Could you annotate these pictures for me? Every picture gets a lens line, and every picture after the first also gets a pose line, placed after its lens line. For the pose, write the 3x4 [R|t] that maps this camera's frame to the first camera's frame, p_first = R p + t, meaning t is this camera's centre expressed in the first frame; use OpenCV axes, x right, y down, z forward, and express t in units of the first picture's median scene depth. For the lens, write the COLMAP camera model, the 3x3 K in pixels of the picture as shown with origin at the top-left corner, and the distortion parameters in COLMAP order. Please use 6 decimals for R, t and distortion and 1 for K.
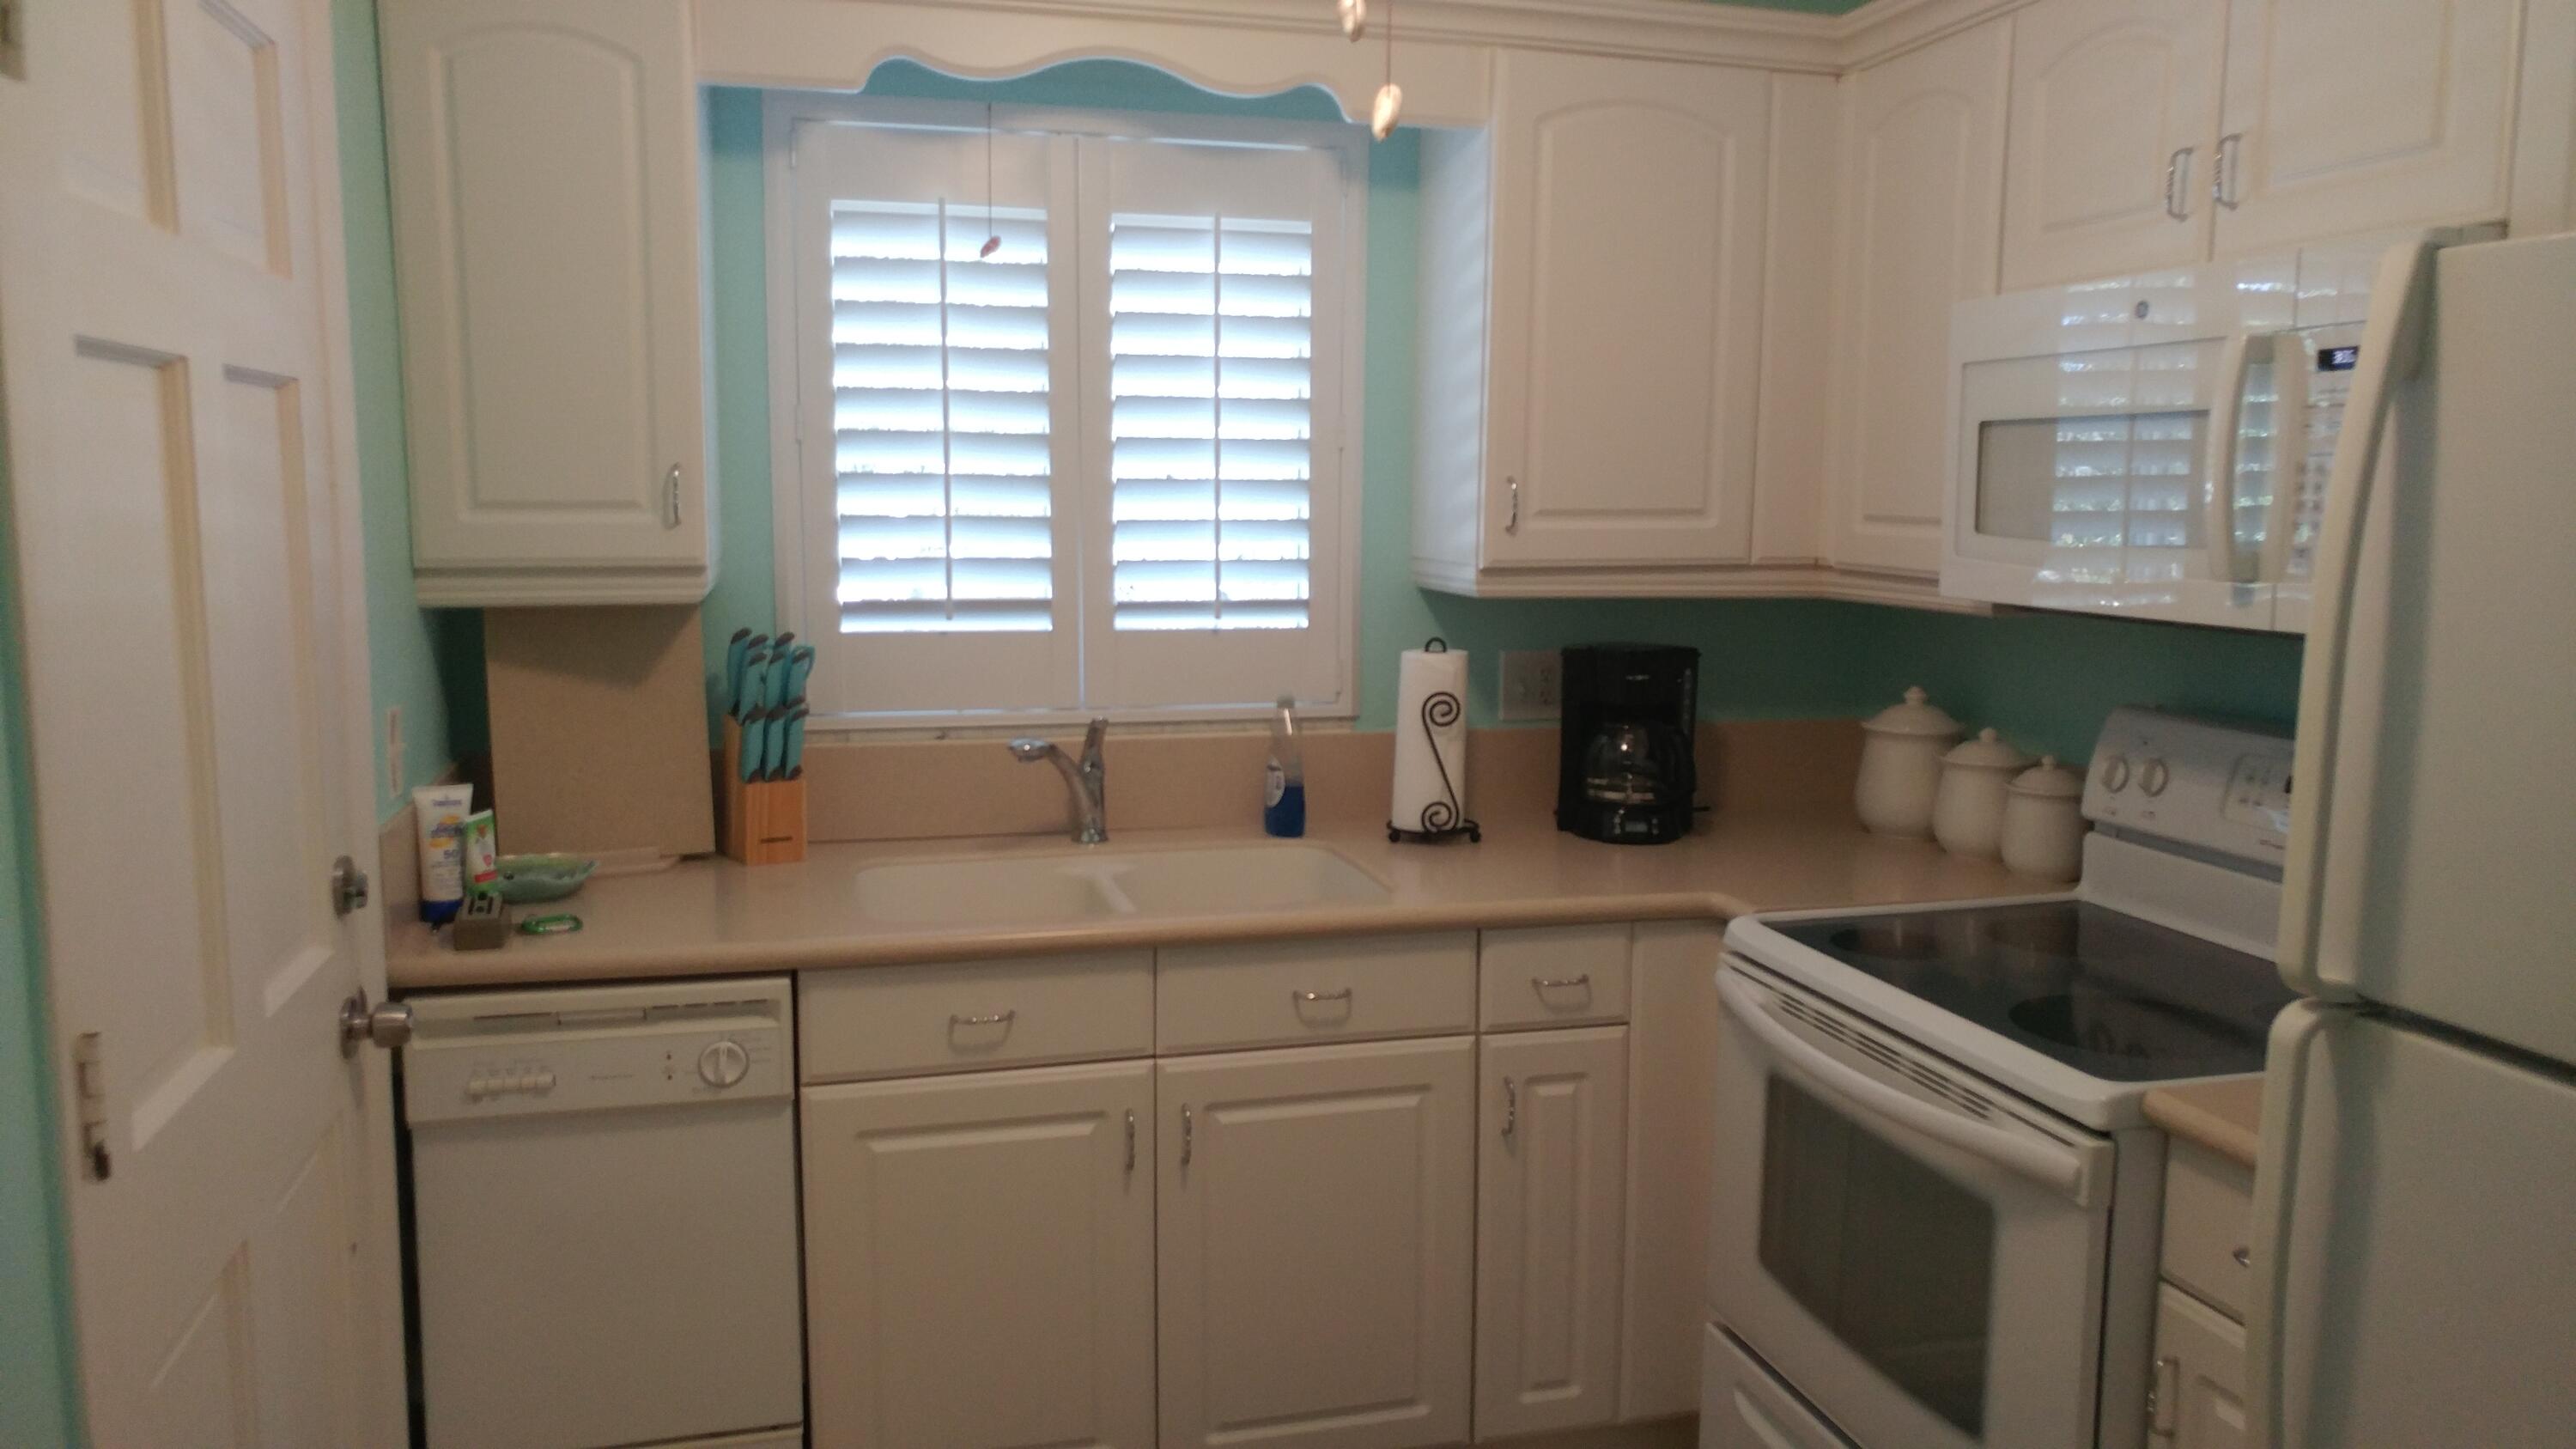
lens RADIAL K [[1787.6, 0, 1288.0], [0, 1787.6, 724.5], [0, 0, 1]] dist [0.036053, -0.134619]
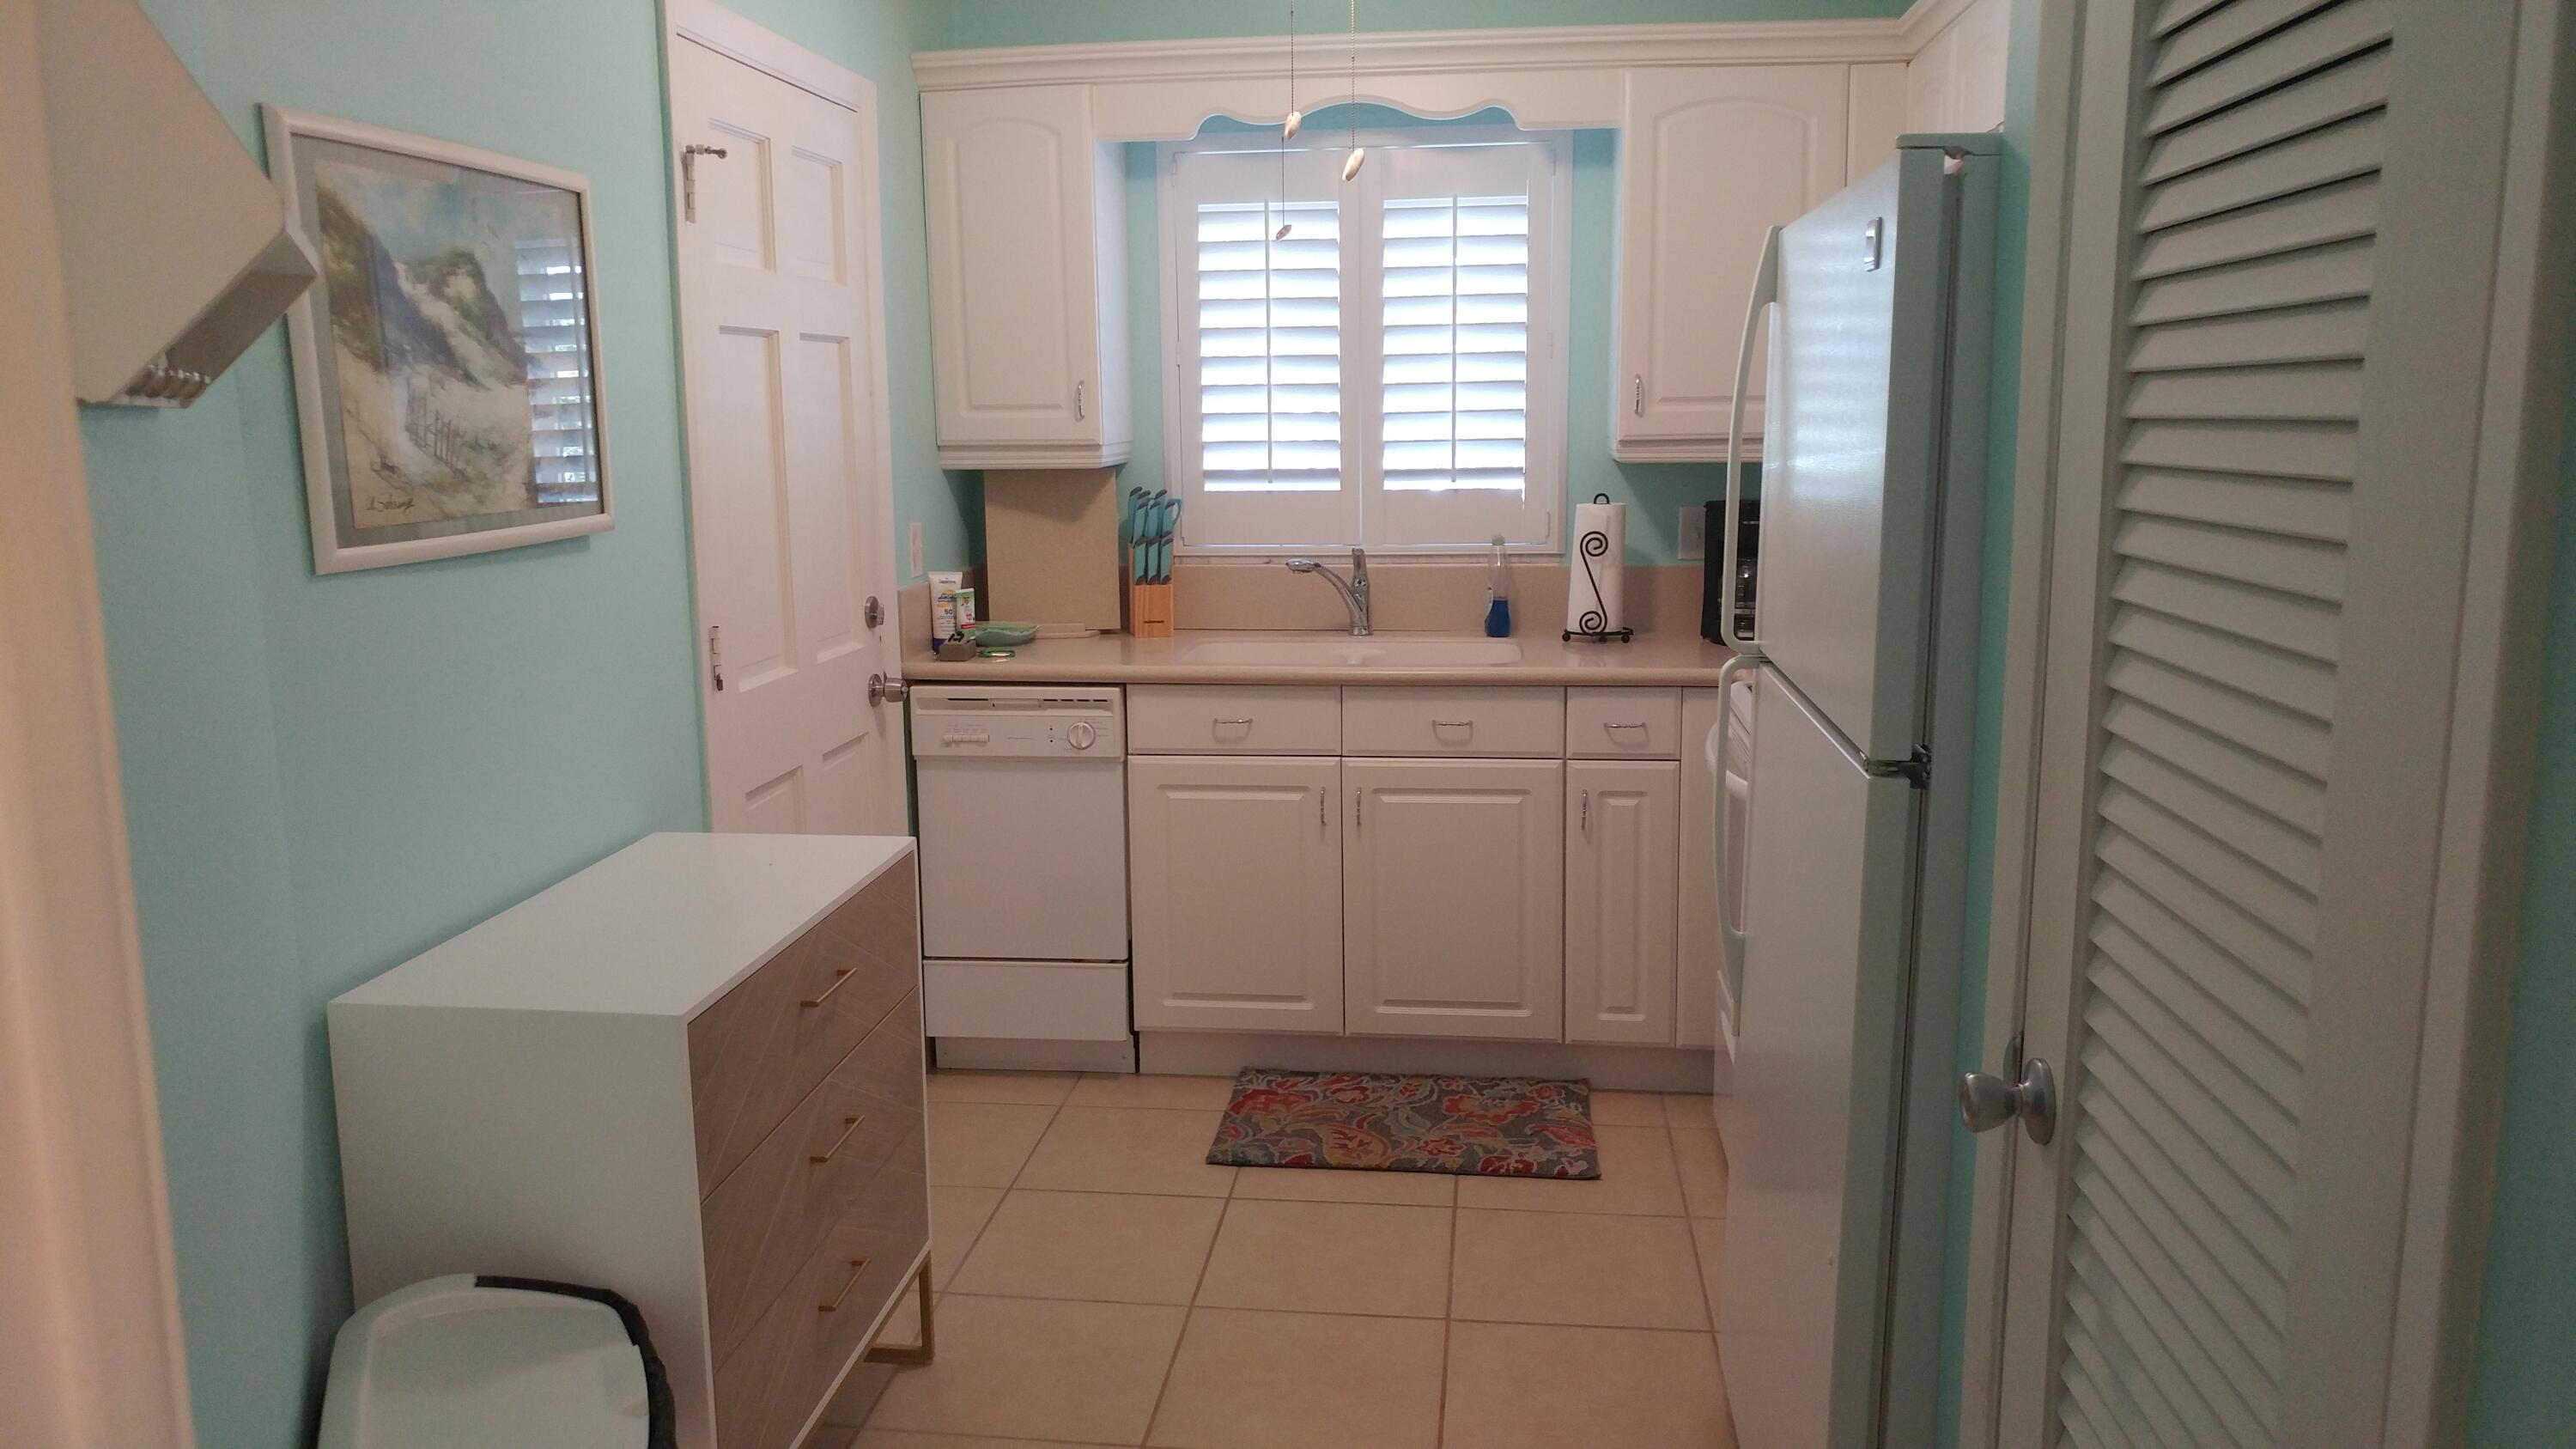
lens RADIAL K [[1817.4, 0, 1288.0], [0, 1817.4, 724.5], [0, 0, 1]] dist [-0.029362, -0.004799]
pose [[0.929886, 0.043395, -0.365279, 0.405119], [-0.028262, 0.998510, 0.046677, 0.076514], [0.366760, -0.033081, 0.929727, -0.428164]]
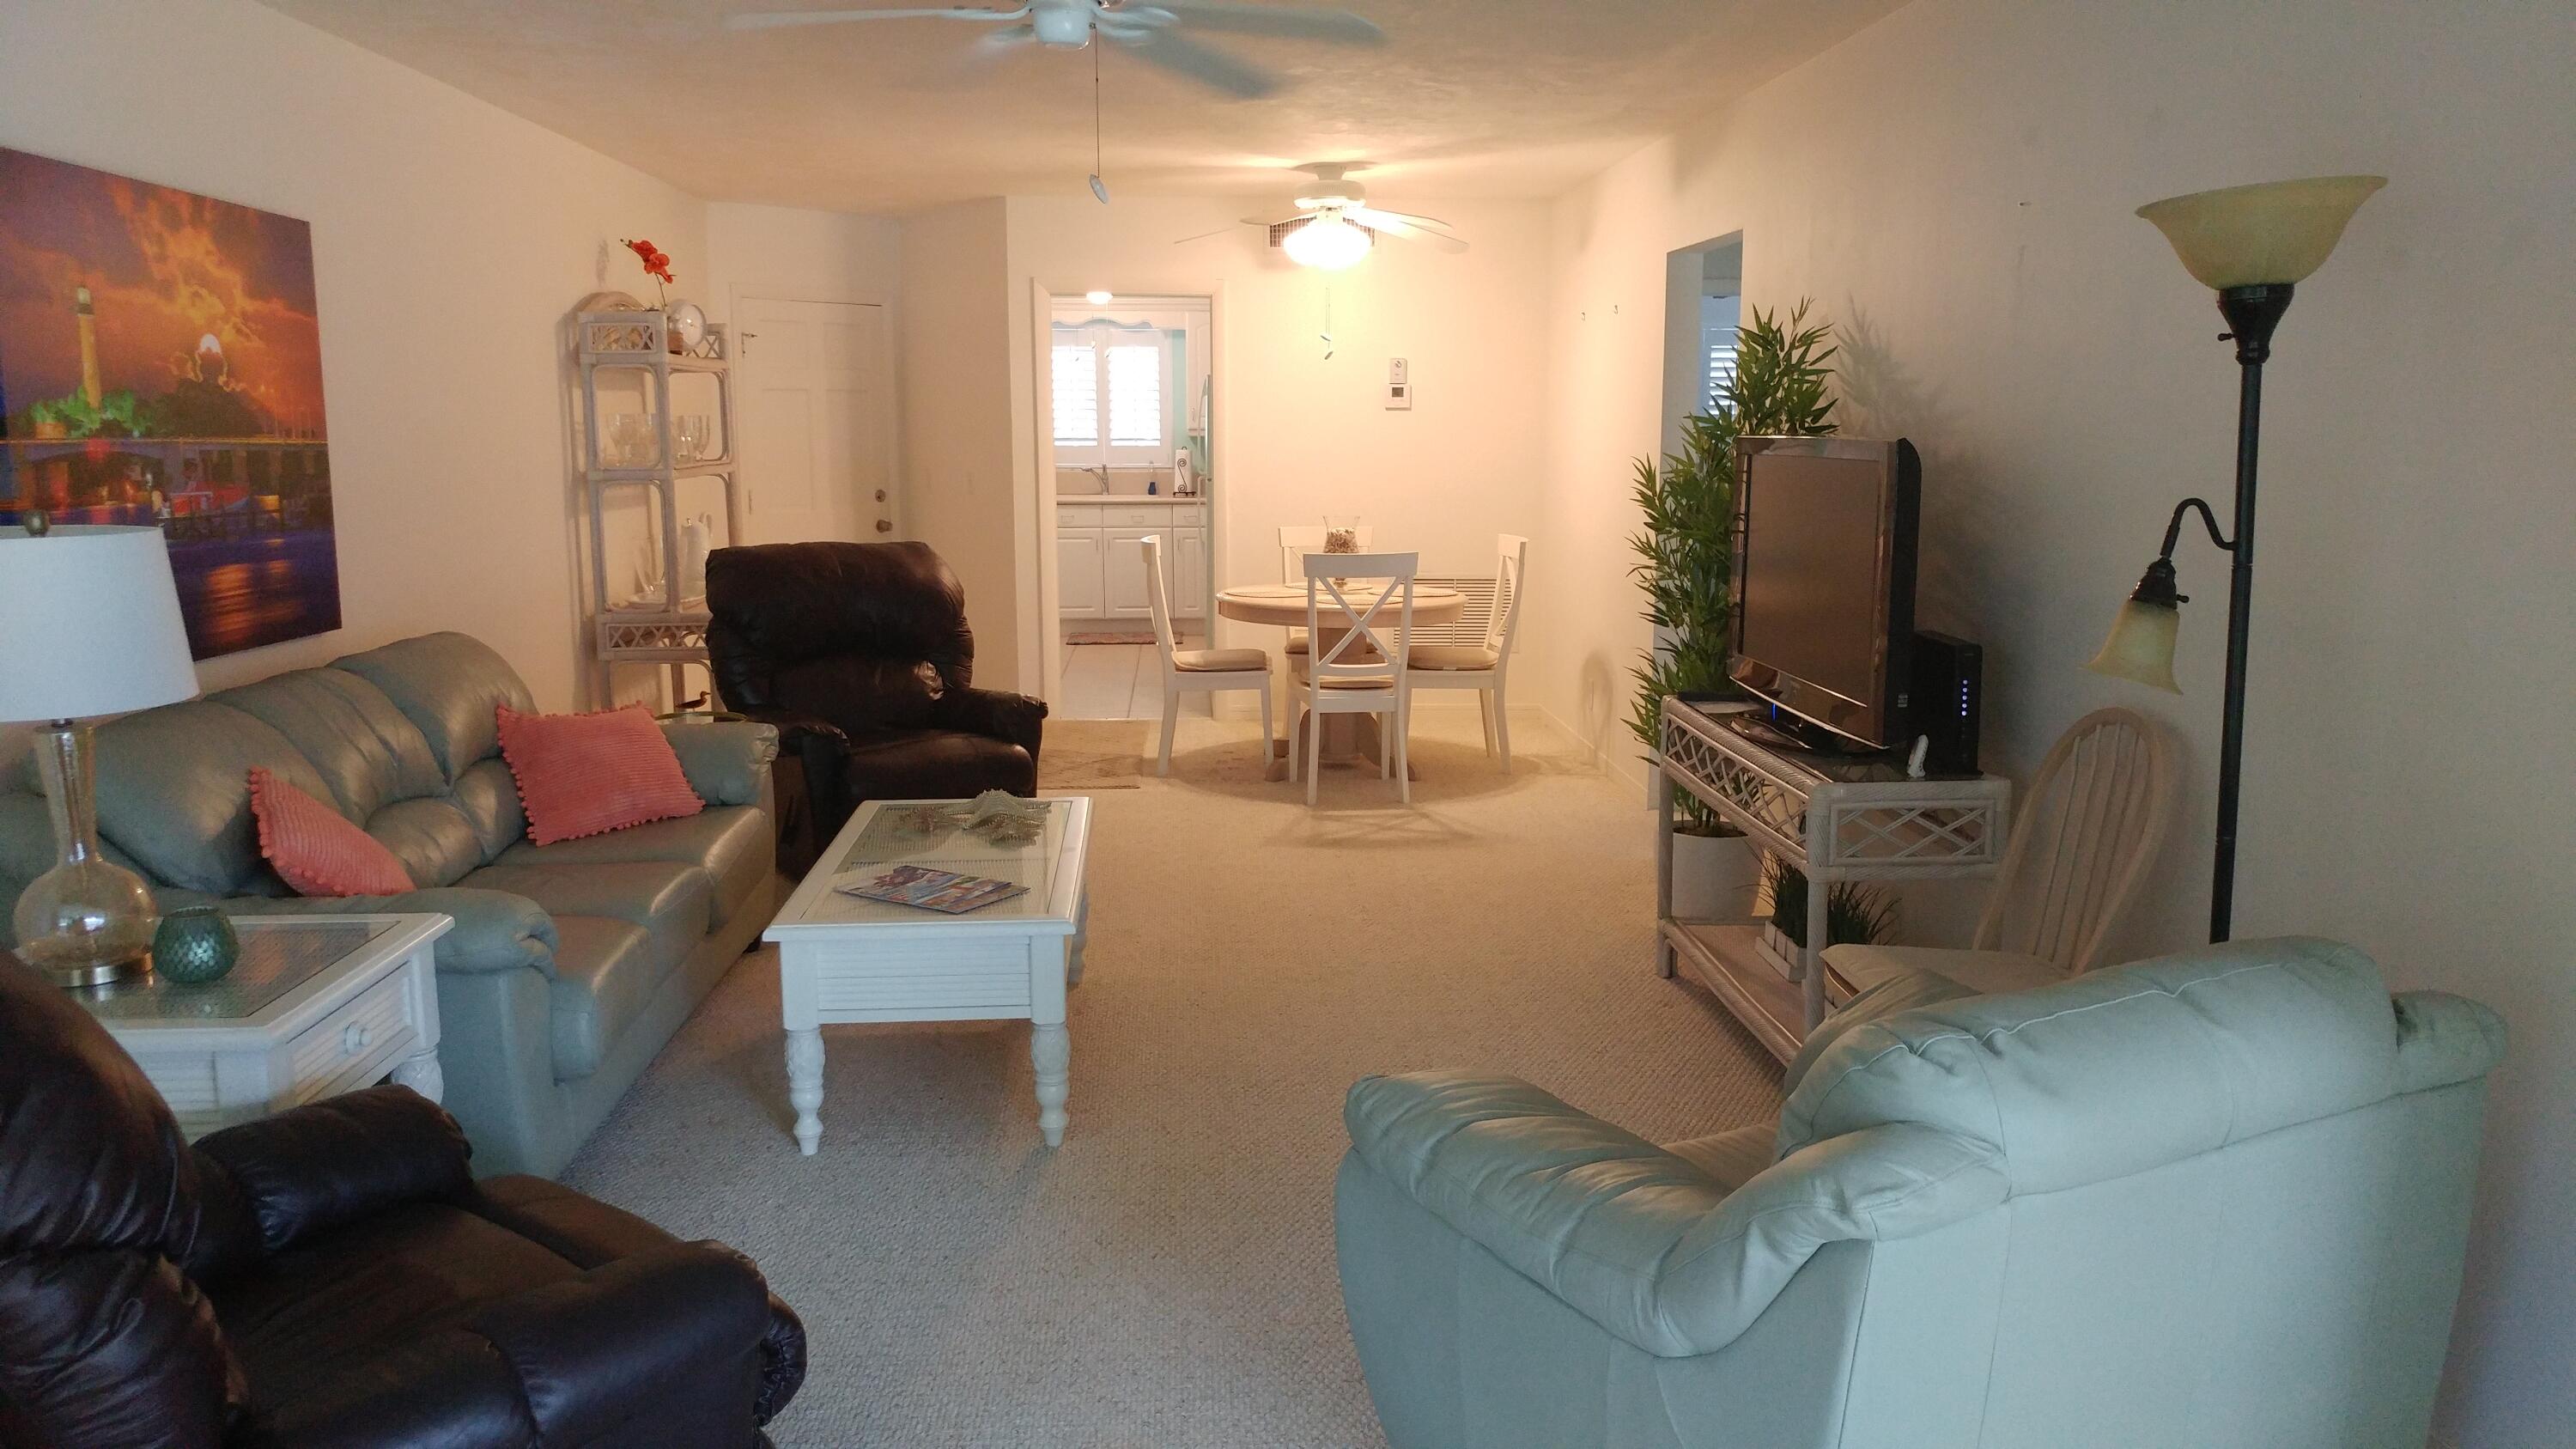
lens RADIAL K [[1817.4, 0, 1288.0], [0, 1817.4, 724.5], [0, 0, 1]] dist [-0.029362, -0.004799]
pose [[0.979596, 0.014666, -0.200441, 1.275650], [-0.007798, 0.999357, 0.035011, 0.488003], [0.200826, -0.032733, 0.979080, -3.388446]]
